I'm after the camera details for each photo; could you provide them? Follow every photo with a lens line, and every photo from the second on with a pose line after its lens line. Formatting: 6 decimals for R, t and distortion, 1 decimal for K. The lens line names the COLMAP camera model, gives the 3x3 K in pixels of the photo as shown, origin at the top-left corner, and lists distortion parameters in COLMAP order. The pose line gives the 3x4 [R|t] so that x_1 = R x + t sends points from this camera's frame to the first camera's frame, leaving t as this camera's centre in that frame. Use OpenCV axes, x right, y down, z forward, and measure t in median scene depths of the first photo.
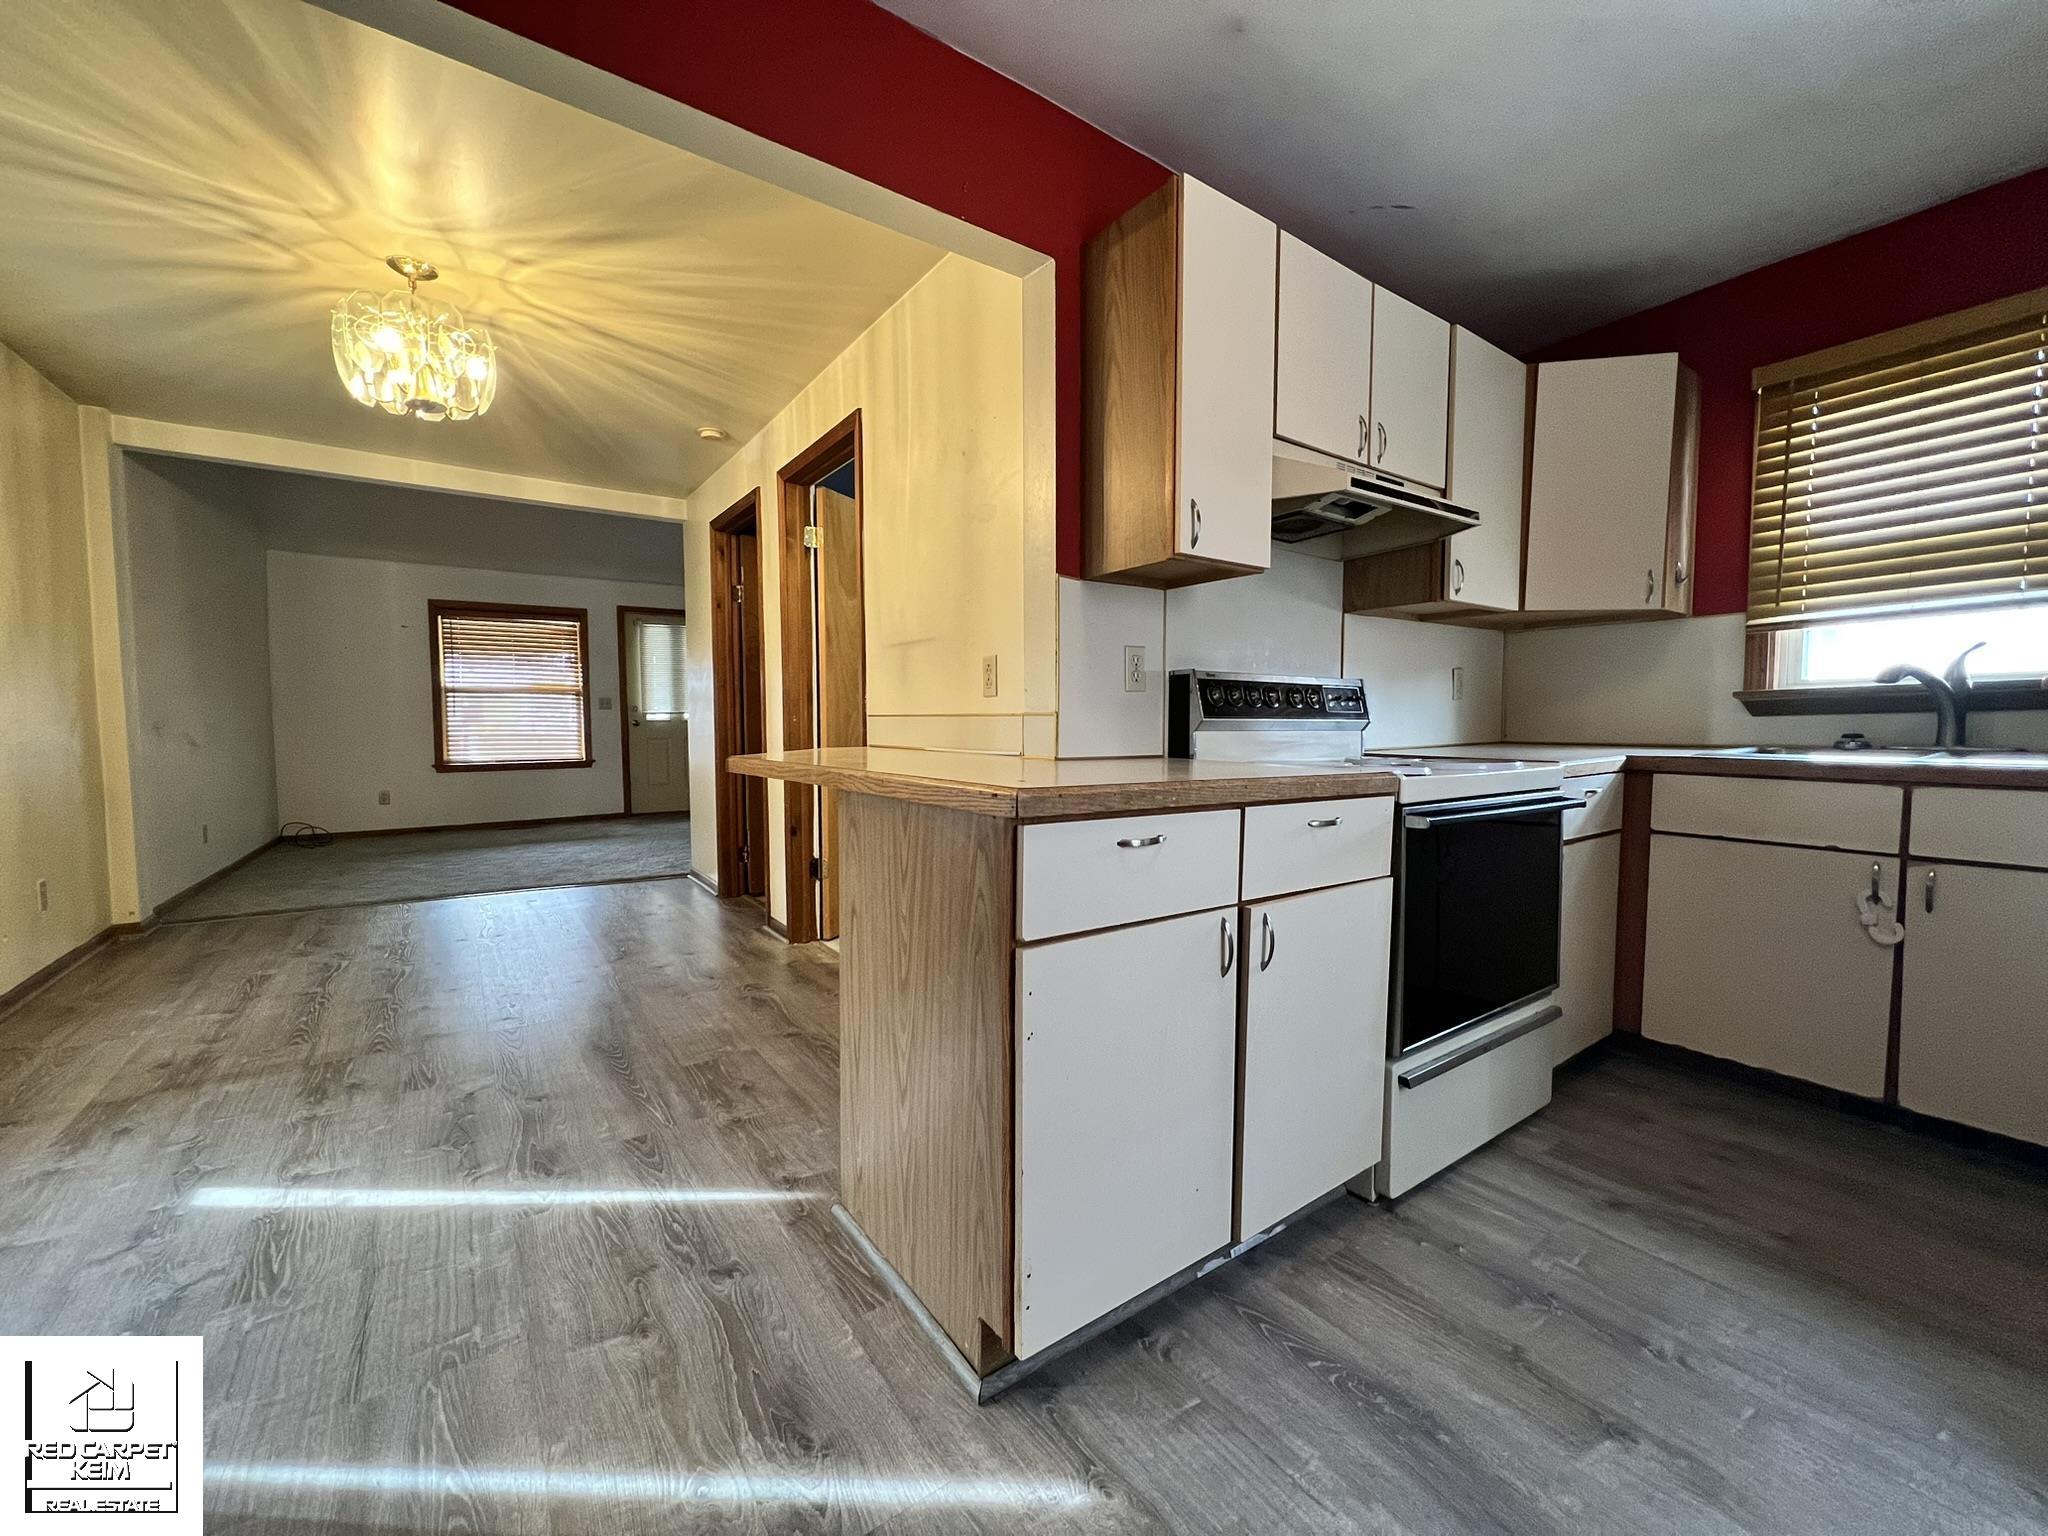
lens RADIAL K [[816.4, 0, 1018.7], [0, 816.4, 769.7], [0, 0, 1]] dist [-0.006163, 0.000086]
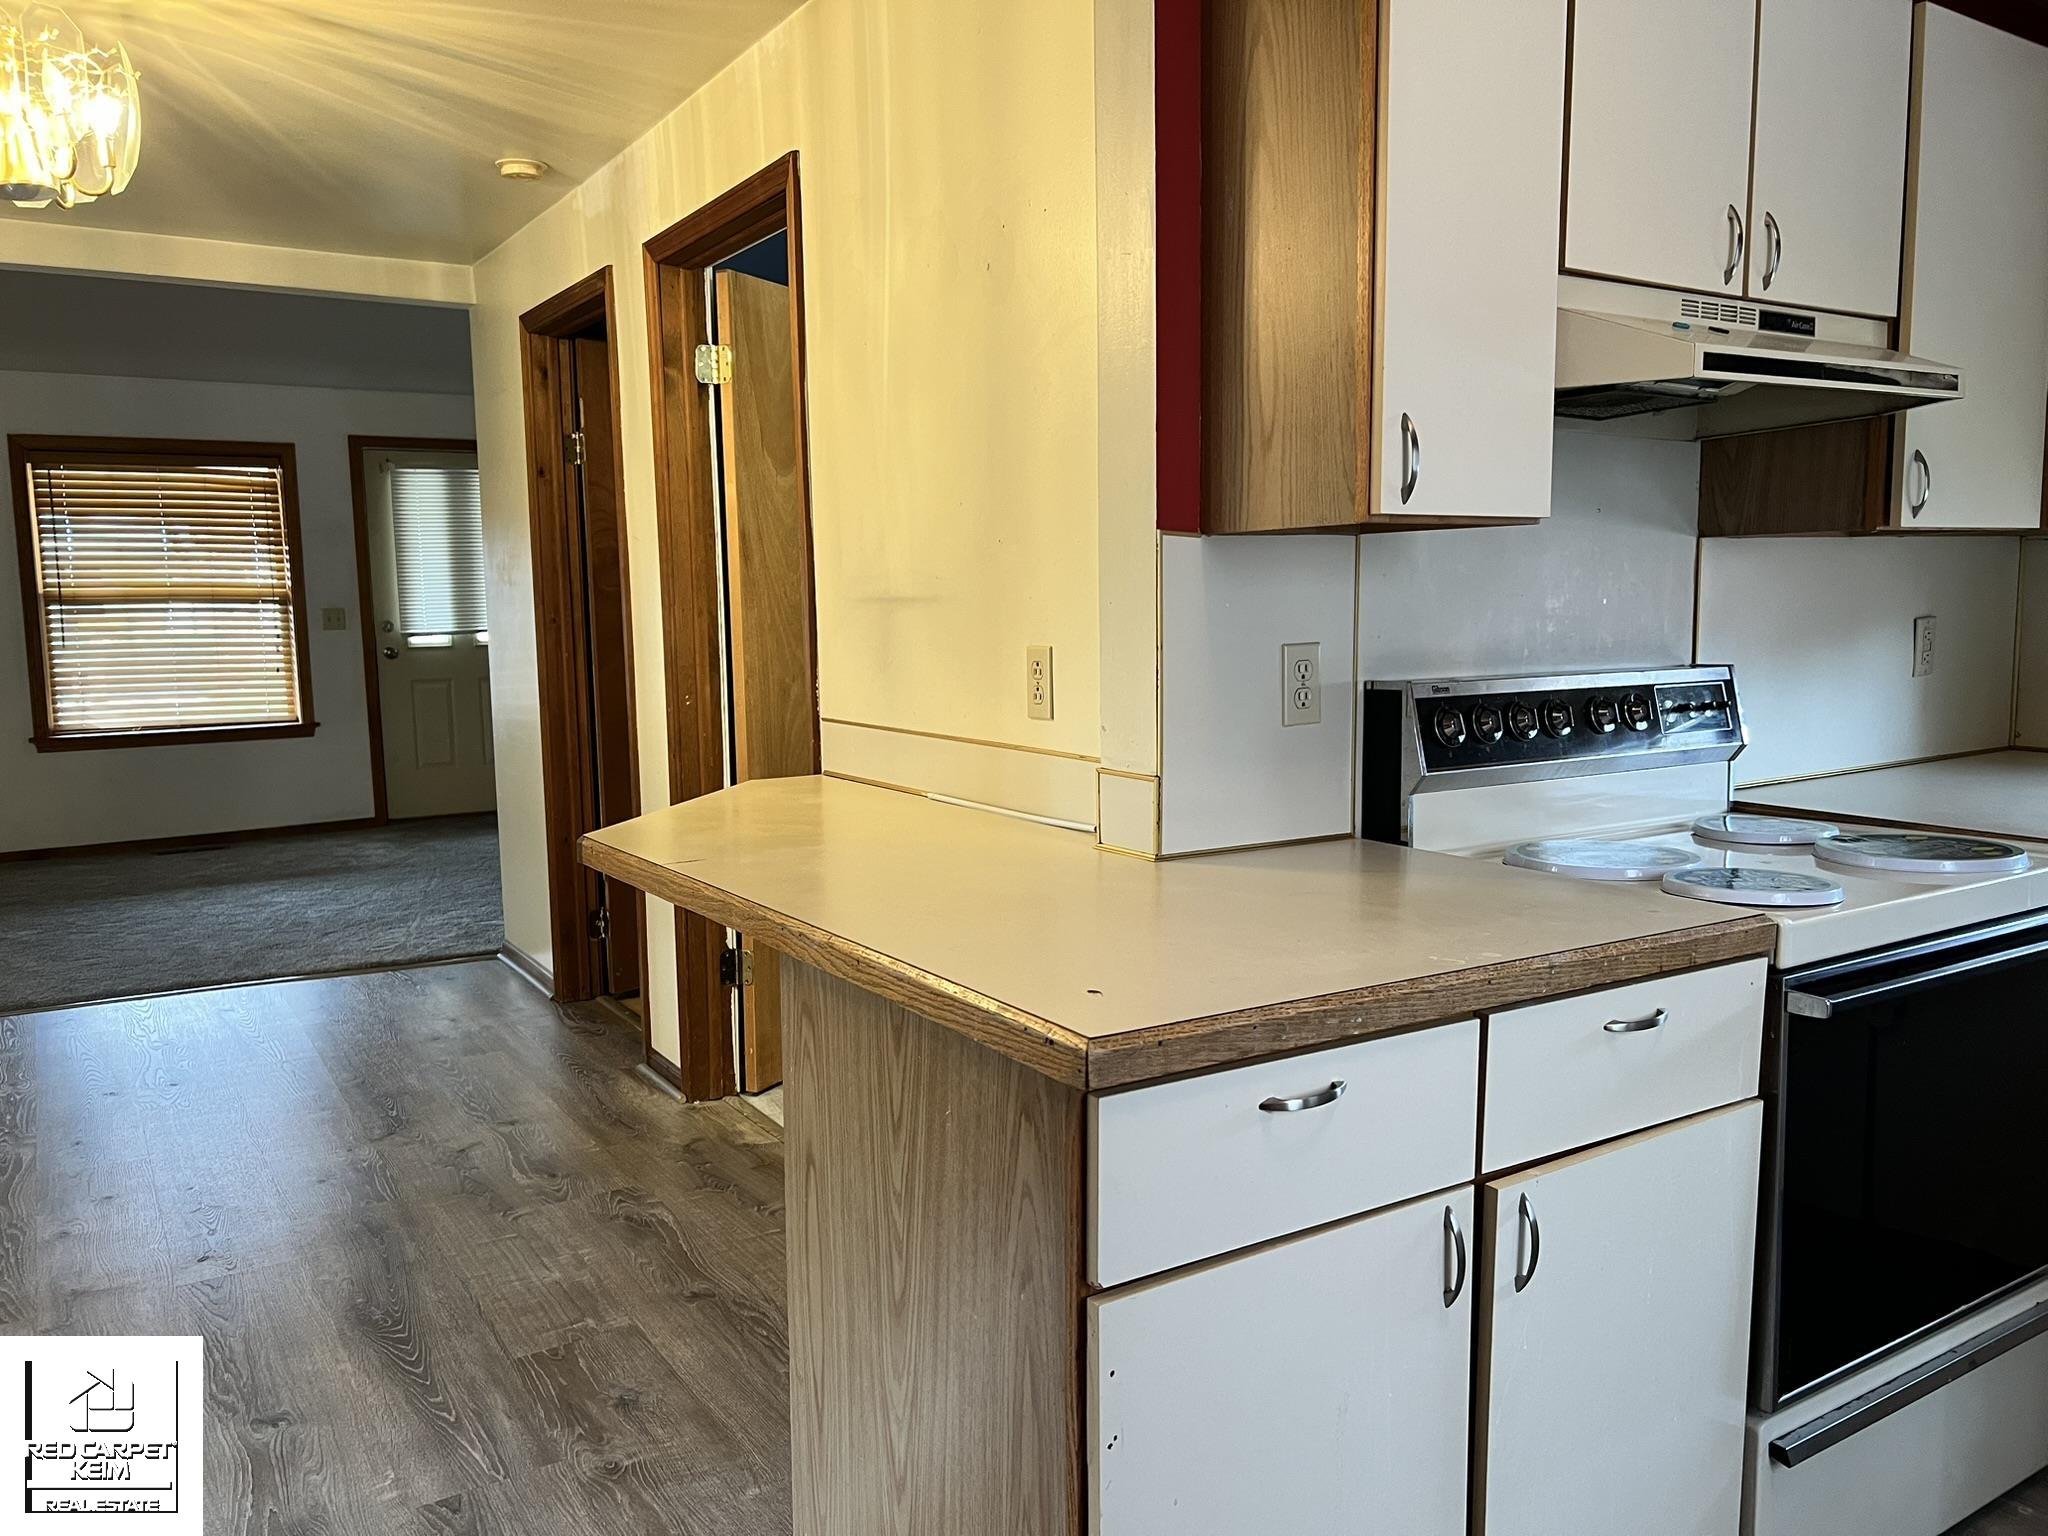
lens RADIAL K [[1548.1, 0, 1018.8], [0, 1548.1, 769.0], [0, 0, 1]] dist [0.036160, -0.044305]
pose [[0.998673, -0.007054, -0.051008, 0.003361], [0.010075, 0.998195, 0.059202, -0.110652], [0.050498, -0.059637, 0.996942, -0.052917]]
